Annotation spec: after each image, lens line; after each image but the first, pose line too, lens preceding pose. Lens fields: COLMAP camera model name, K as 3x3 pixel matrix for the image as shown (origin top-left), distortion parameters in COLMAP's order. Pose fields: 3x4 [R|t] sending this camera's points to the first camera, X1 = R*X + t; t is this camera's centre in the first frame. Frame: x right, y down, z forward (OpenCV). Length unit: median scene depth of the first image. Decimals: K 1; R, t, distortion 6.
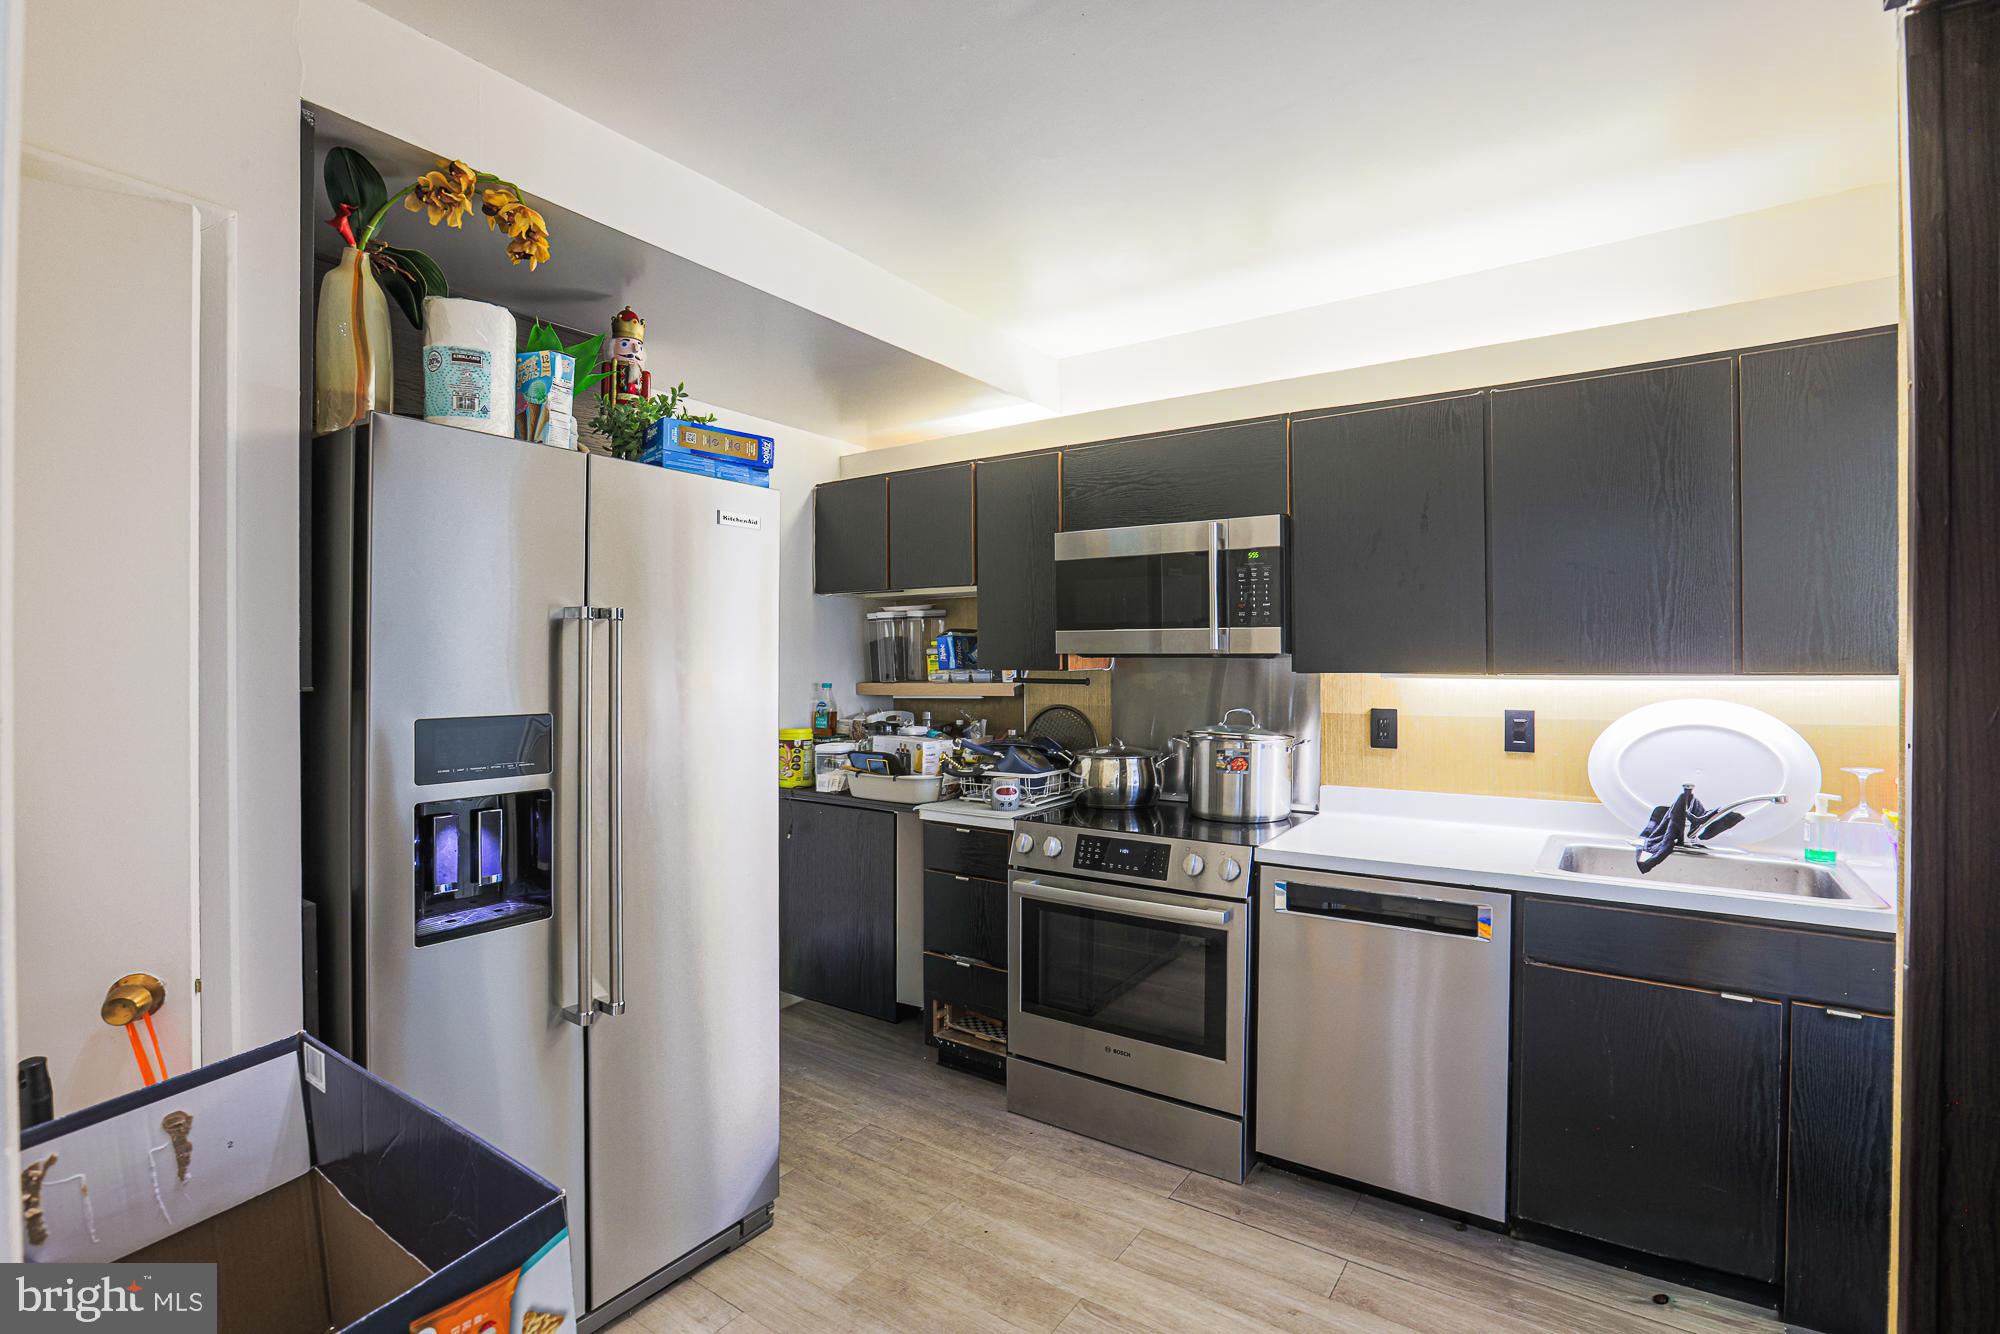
lens RADIAL K [[967.7, 0, 993.3], [0, 967.7, 654.1], [0, 0, 1]] dist [-0.056383, 0.025643]
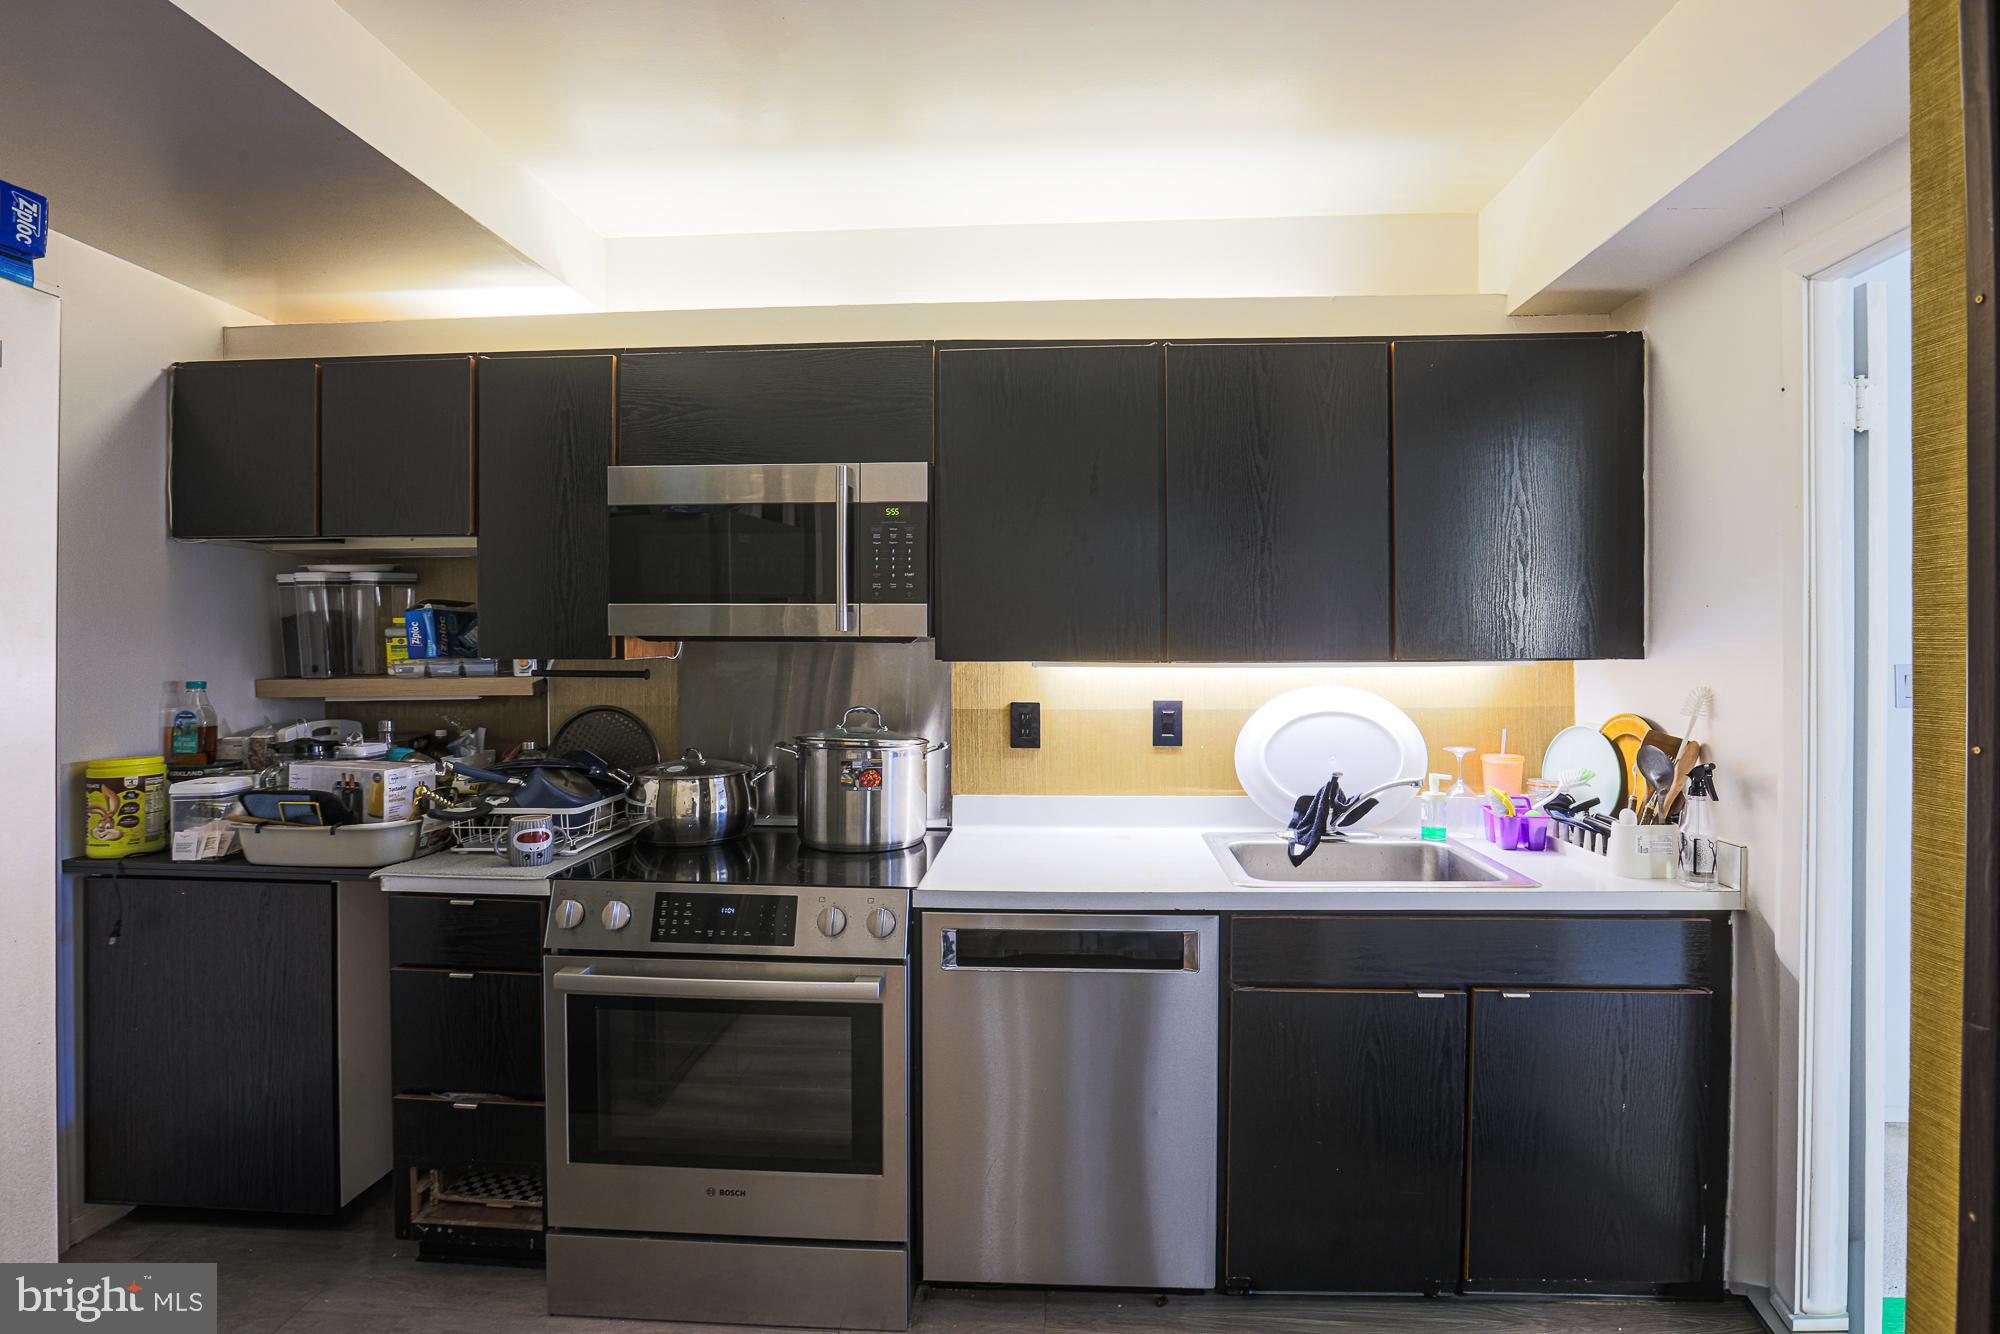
lens RADIAL K [[954.7, 0, 1049.6], [0, 954.7, 651.1], [0, 0, 1]] dist [-0.064974, 0.028128]
pose [[0.841115, 0.002031, 0.540853, -0.039153], [-0.005419, 0.999974, 0.004673, 0.006415], [-0.540830, -0.006862, 0.841104, 0.258704]]
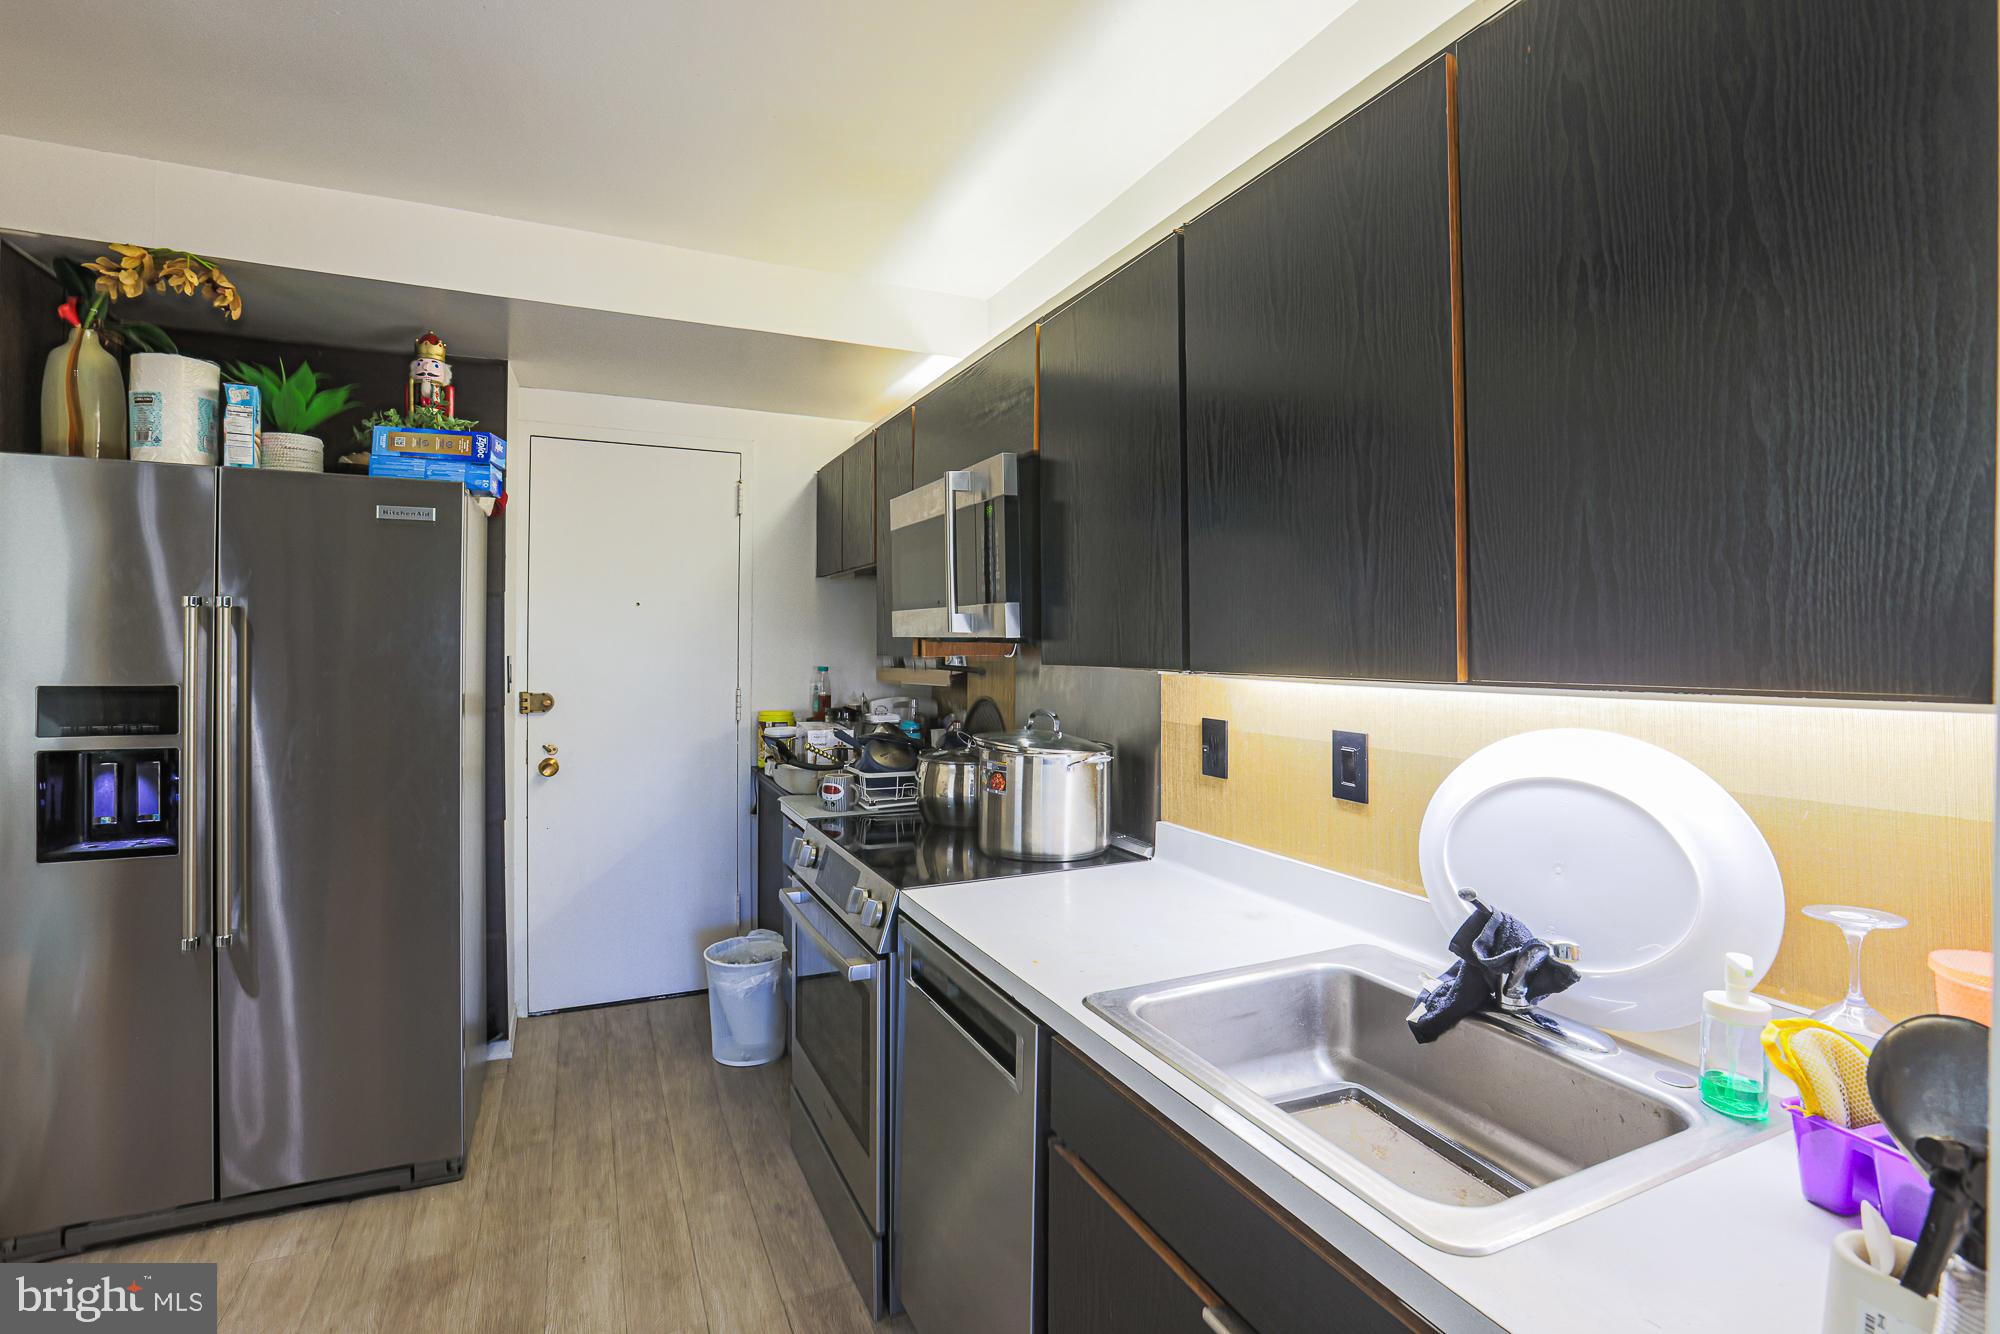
lens RADIAL K [[941.7, 0, 940.8], [0, 941.7, 631.5], [0, 0, 1]] dist [-0.024381, 0.000015]
pose [[0.847782, -0.000240, -0.530345, 0.586708], [-0.002880, 0.999983, -0.005056, -0.002039], [0.530337, 0.005814, 0.847767, 0.315581]]
